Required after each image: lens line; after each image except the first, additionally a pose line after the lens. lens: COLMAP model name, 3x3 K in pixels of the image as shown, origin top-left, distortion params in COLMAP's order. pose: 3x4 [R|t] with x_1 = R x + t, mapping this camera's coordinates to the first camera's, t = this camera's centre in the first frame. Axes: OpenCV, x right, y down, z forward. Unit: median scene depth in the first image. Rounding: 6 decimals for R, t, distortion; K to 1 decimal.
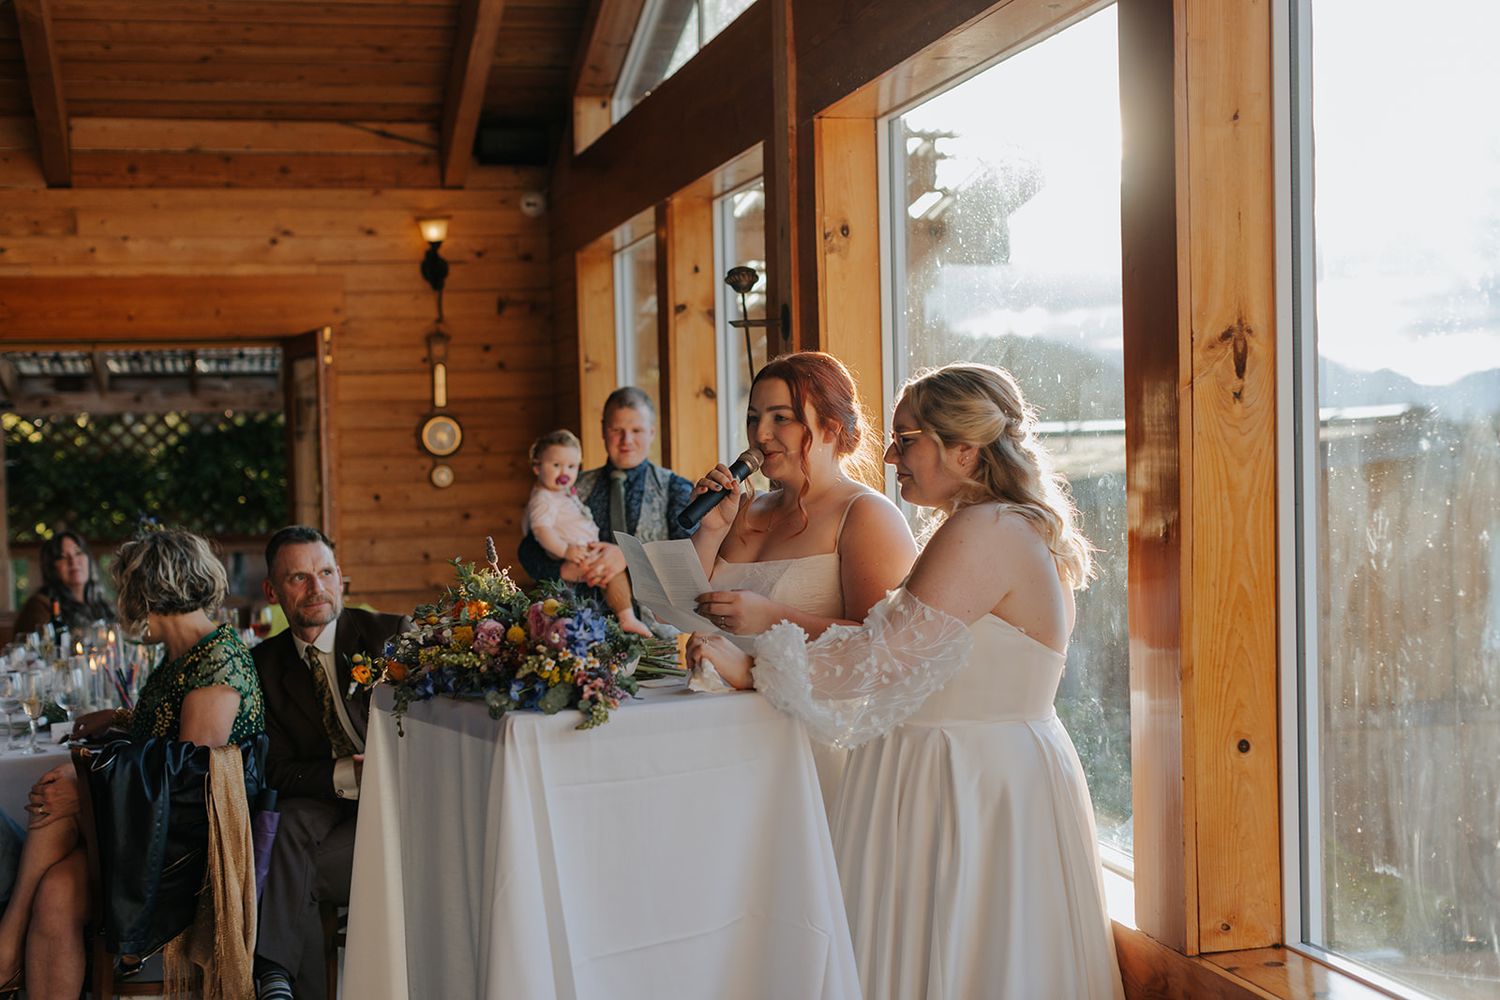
lens RADIAL K [[2316.5, 0, 744.7], [0, 2316.5, 499.3], [0, 0, 1]] dist [0.059637, 0.000000]
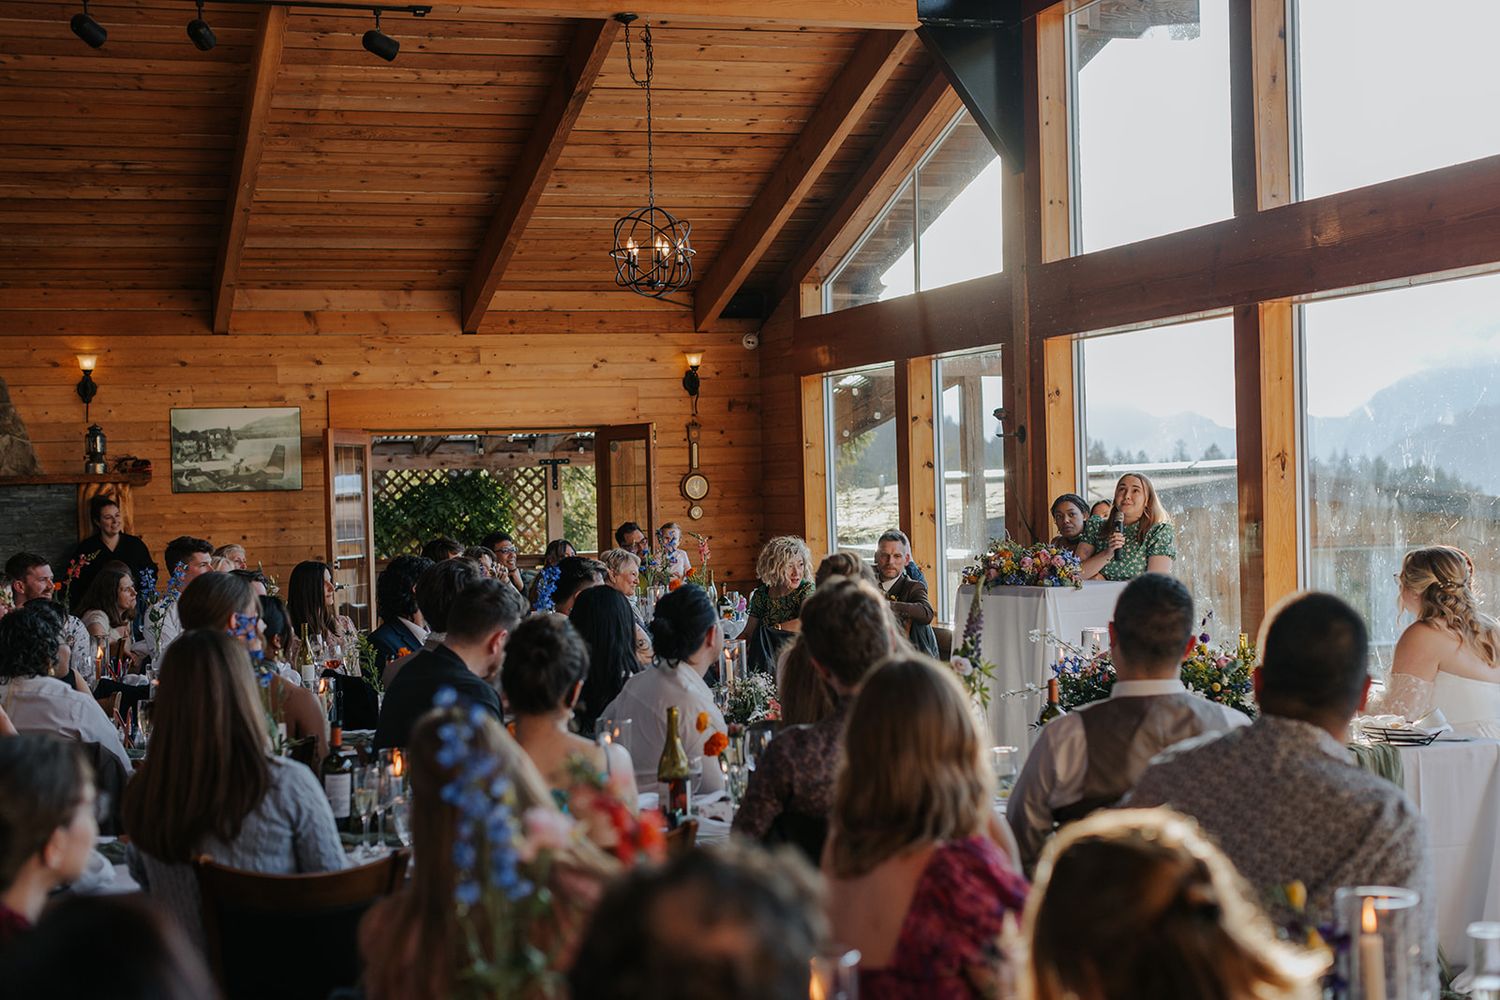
lens RADIAL K [[2316.5, 0, 754.1], [0, 2316.5, 500.2], [0, 0, 1]] dist [0.059637, 0.000000]
pose [[0.996637, -0.001681, 0.081921, -0.226878], [0.003210, 0.999823, -0.018531, 0.011583], [-0.081875, 0.018732, 0.996467, -0.605781]]
